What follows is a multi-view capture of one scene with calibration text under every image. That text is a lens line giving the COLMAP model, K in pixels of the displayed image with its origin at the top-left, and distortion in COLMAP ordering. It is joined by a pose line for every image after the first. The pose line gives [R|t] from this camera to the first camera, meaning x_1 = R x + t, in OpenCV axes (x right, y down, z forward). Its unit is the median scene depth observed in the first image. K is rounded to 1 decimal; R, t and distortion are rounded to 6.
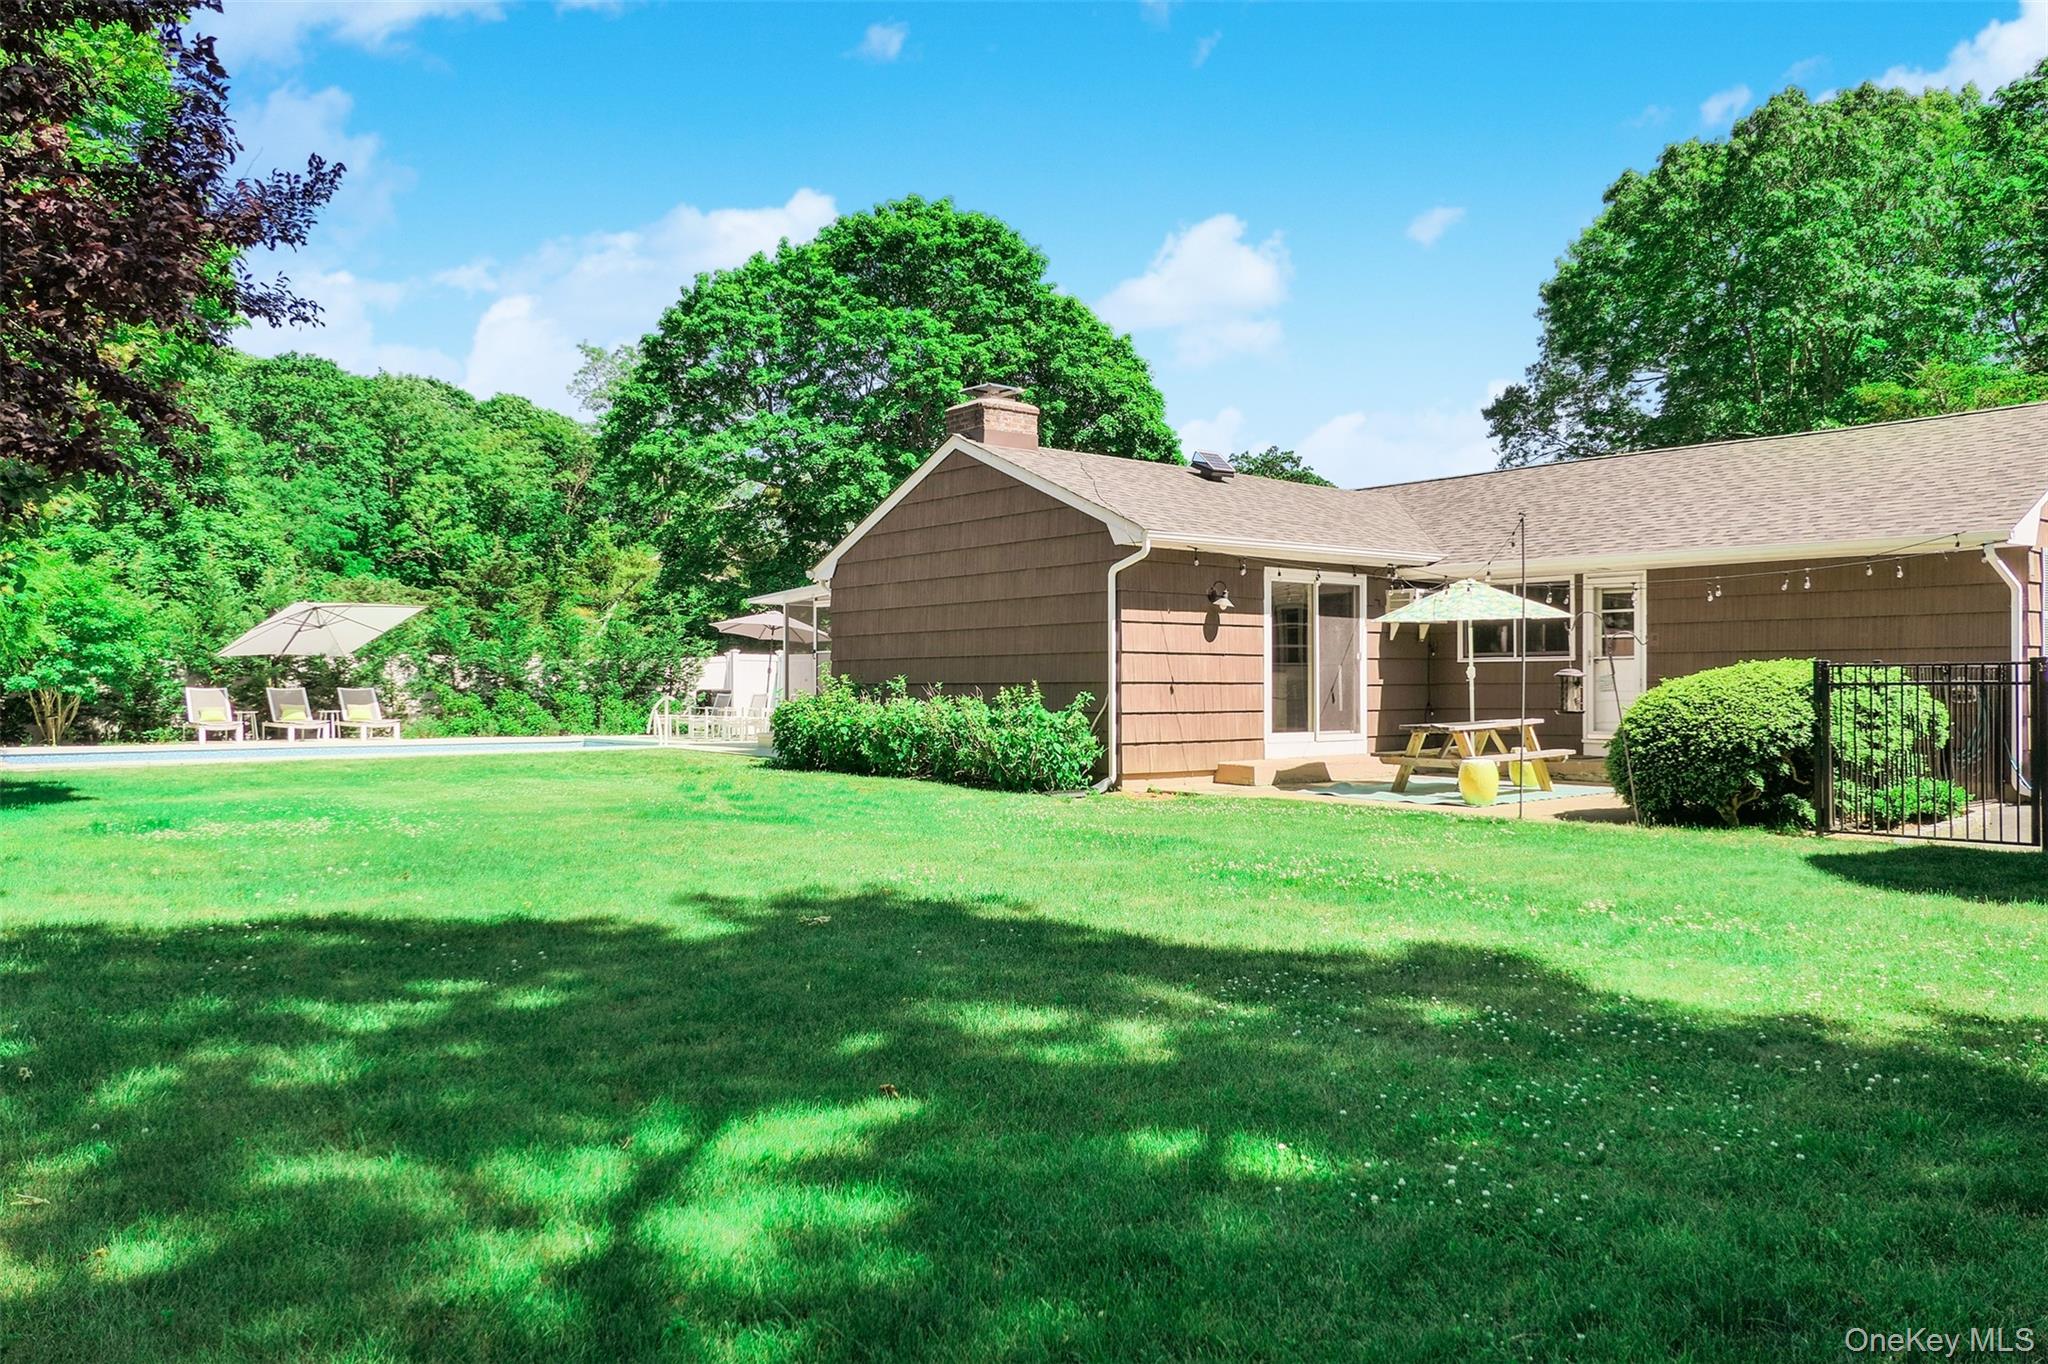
lens RADIAL K [[1490.5, 0, 1024.0], [0, 1490.5, 682.0], [0, 0, 1]] dist [-0.044814, 0.072329]
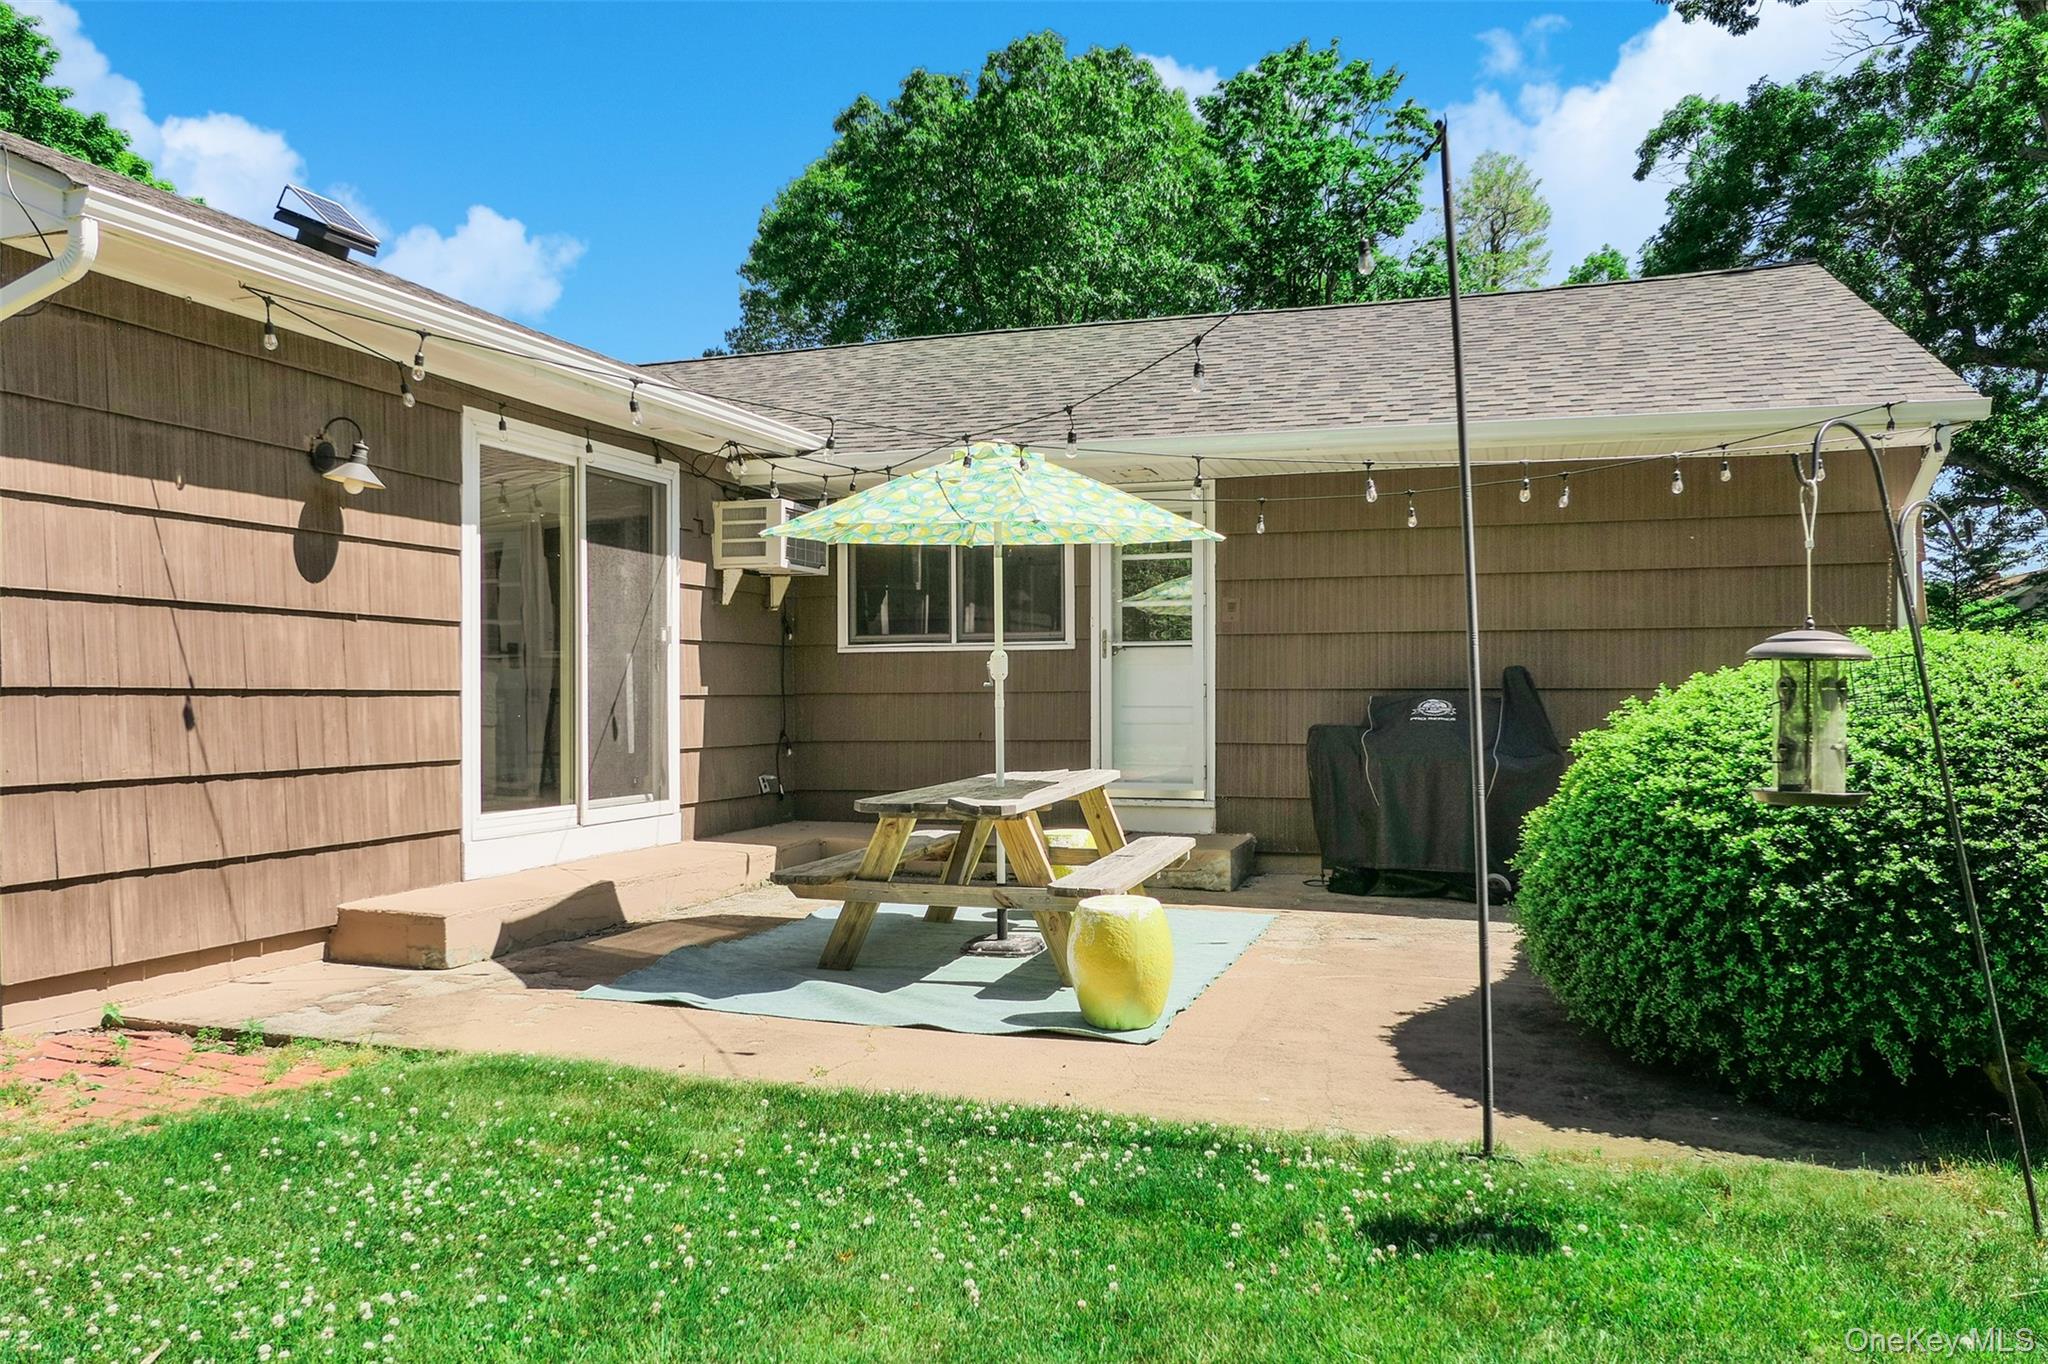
lens RADIAL K [[1490.5, 0, 1024.0], [0, 1490.5, 682.0], [0, 0, 1]] dist [-0.044814, 0.072329]
pose [[0.846952, 0.000240, 0.531669, 0.046323], [0.004008, 0.999969, -0.006837, 0.000609], [-0.531654, 0.007922, 0.846924, 0.350251]]
